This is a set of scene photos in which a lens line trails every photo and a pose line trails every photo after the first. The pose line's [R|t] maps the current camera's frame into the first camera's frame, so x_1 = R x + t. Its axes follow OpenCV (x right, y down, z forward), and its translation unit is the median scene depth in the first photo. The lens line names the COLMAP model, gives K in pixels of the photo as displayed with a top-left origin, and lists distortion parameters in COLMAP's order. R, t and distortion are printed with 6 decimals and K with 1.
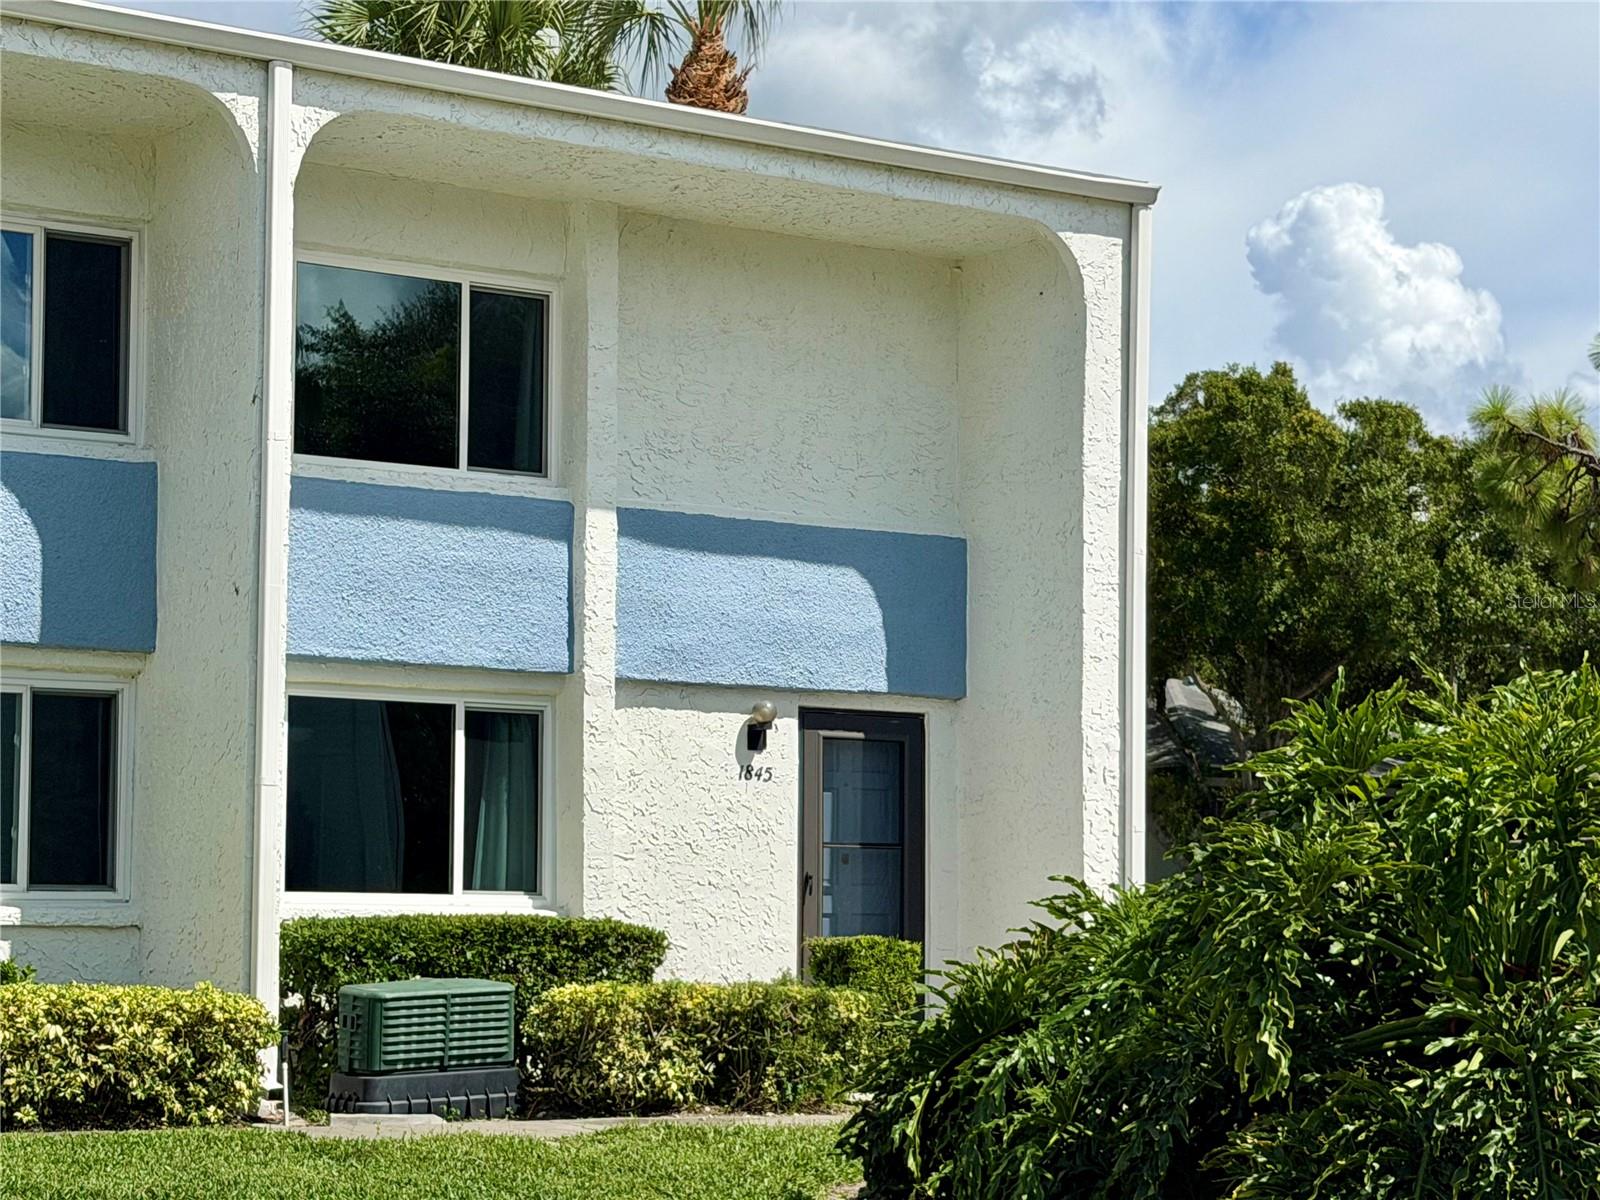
lens RADIAL K [[3500.5, 0, 800.0], [0, 3500.5, 601.5], [0, 0, 1]] dist [-0.000057, 0.000000]
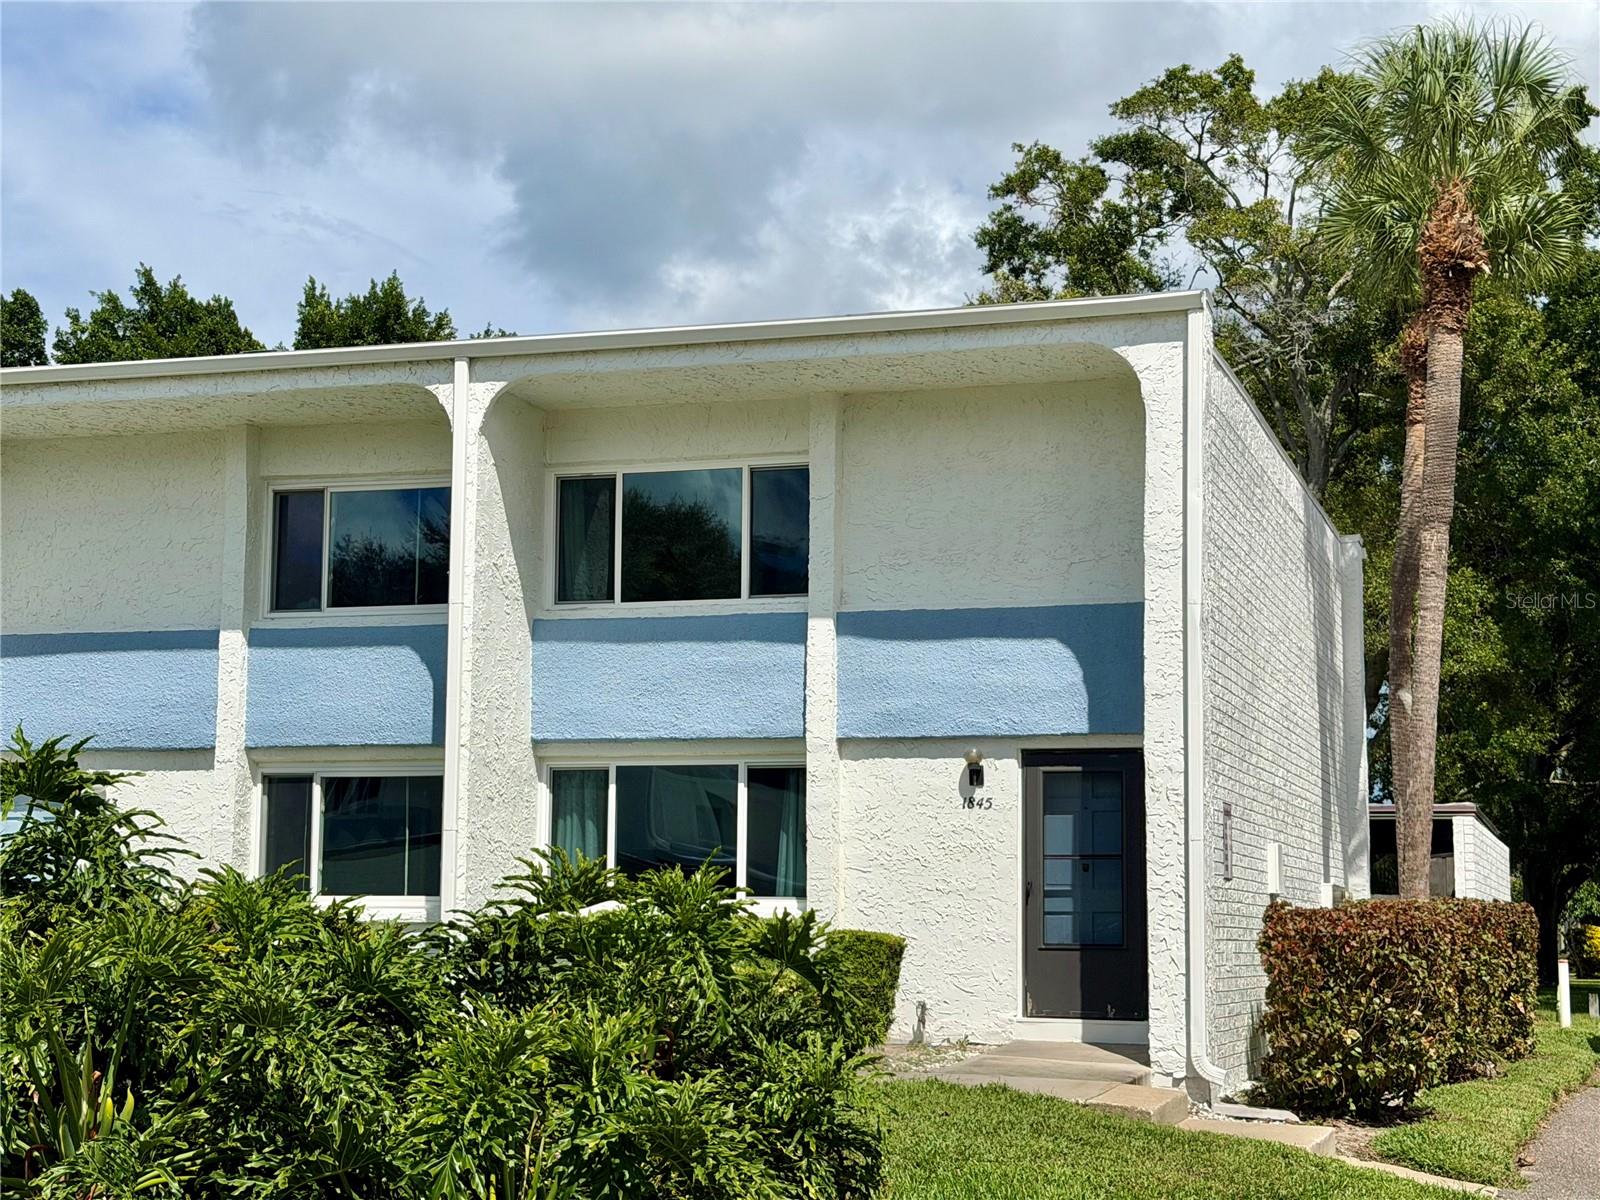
lens RADIAL K [[2512.6, 0, 800.3], [0, 2512.6, 598.1], [0, 0, 1]] dist [0.041008, 0.000000]
pose [[0.607236, -0.104103, -0.787672, 0.695754], [0.075225, 0.994458, -0.073440, 0.037327], [0.790952, -0.014657, 0.611702, 0.383438]]
